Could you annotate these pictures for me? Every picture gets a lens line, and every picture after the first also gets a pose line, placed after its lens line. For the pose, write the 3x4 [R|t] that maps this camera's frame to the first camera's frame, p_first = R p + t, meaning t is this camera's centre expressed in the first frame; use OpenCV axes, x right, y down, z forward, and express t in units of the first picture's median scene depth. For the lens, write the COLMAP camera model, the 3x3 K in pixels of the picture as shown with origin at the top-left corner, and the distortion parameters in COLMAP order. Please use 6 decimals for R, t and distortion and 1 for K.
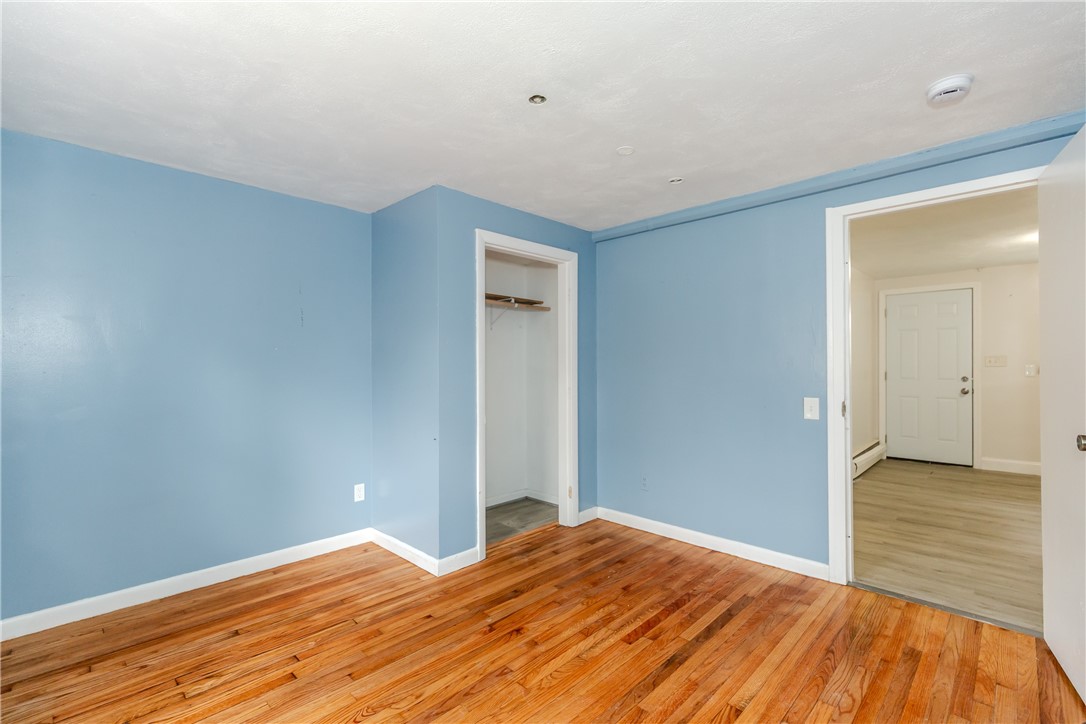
lens RADIAL K [[486.5, 0, 544.8], [0, 486.5, 360.4], [0, 0, 1]] dist [0.004600, 0.000253]
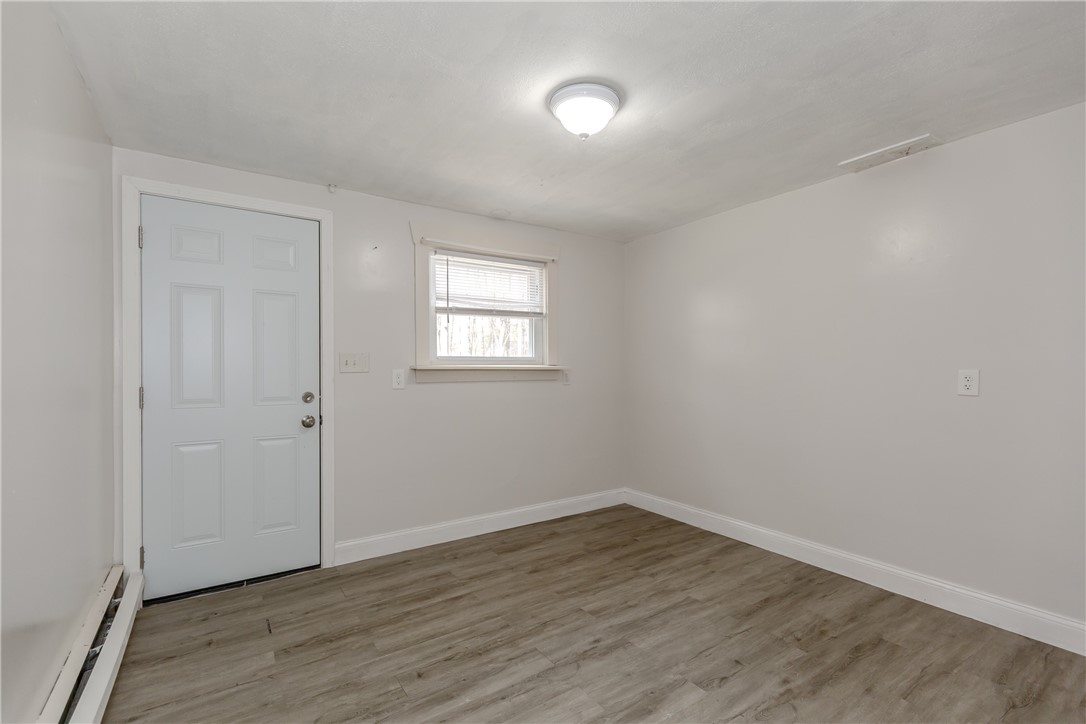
lens RADIAL K [[484.0, 0, 544.7], [0, 484.0, 373.2], [0, 0, 1]] dist [0.001783, 0.000120]
pose [[0.192325, -0.007730, 0.981301, 0.416027], [-0.006432, 0.999938, 0.009138, 0.006729], [-0.981310, -0.008069, 0.192263, 0.665032]]
